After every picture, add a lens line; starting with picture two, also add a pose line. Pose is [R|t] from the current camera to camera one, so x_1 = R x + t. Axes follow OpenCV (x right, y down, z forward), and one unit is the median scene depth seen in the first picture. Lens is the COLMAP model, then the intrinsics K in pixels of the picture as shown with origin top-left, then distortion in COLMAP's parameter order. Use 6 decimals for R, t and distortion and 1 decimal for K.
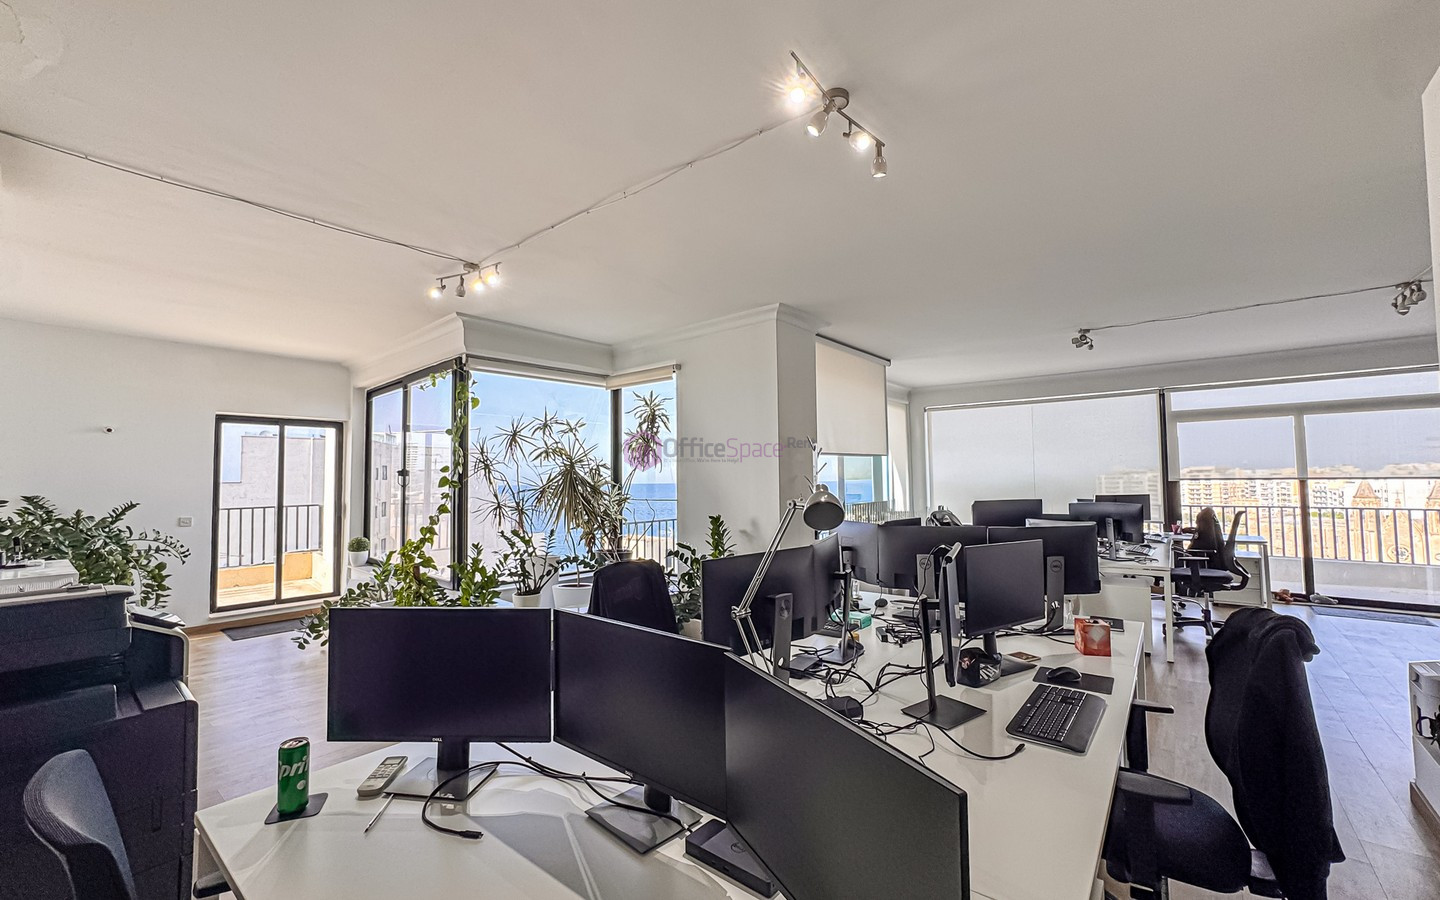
lens RADIAL K [[586.0, 0, 724.9], [0, 586.0, 449.7], [0, 0, 1]] dist [-0.032489, 0.013461]
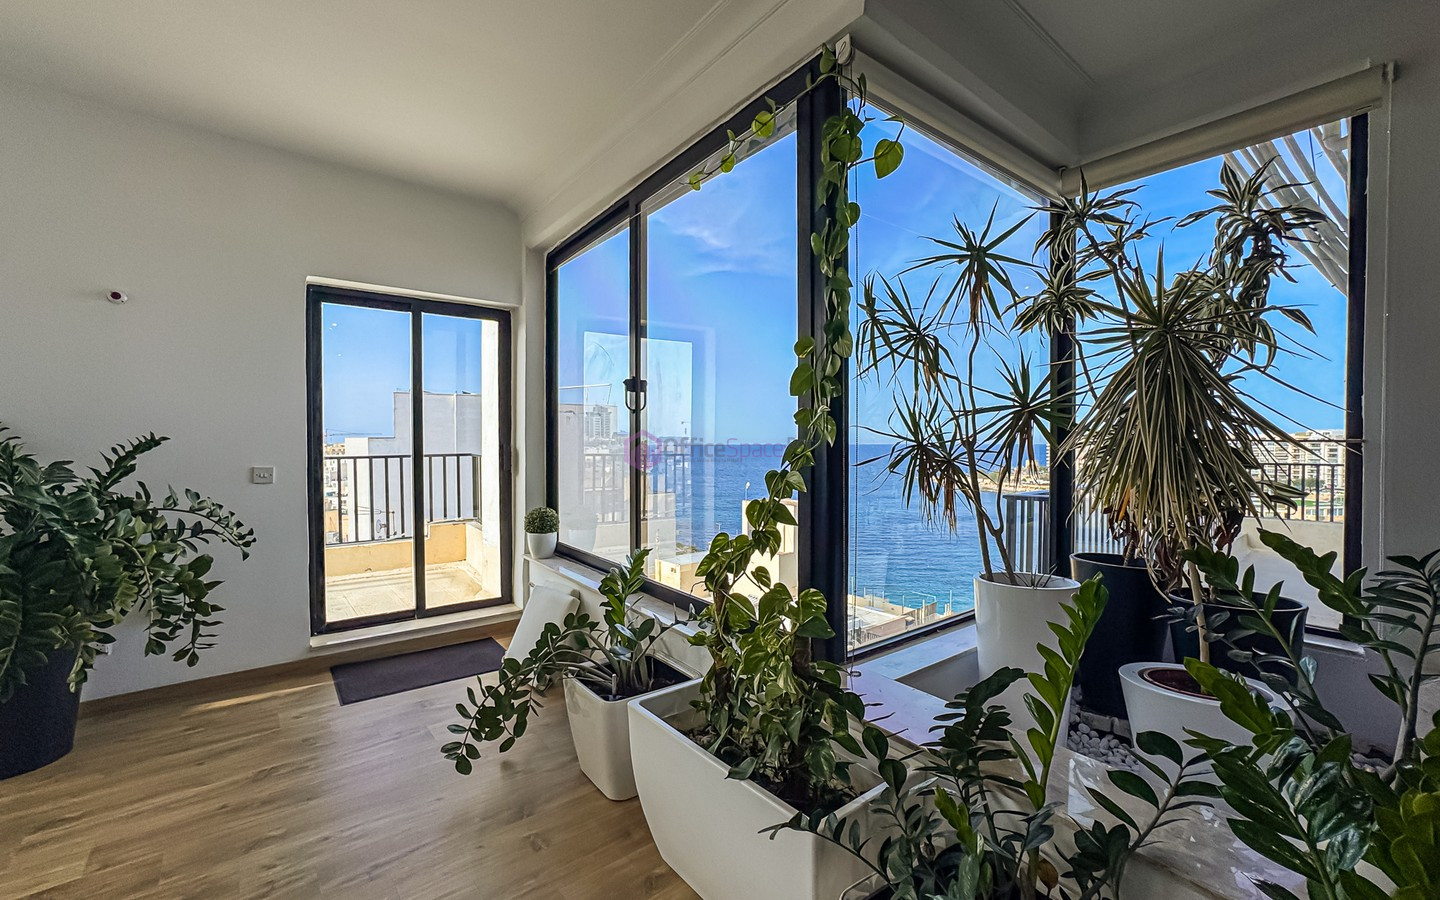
lens RADIAL K [[586.0, 0, 715.7], [0, 586.0, 451.6], [0, 0, 1]] dist [-0.032489, 0.013461]
pose [[0.980627, 0.013065, -0.195449, -0.380136], [-0.000064, 0.997795, 0.066375, 0.061911], [0.195885, -0.065076, 0.978465, 0.511138]]
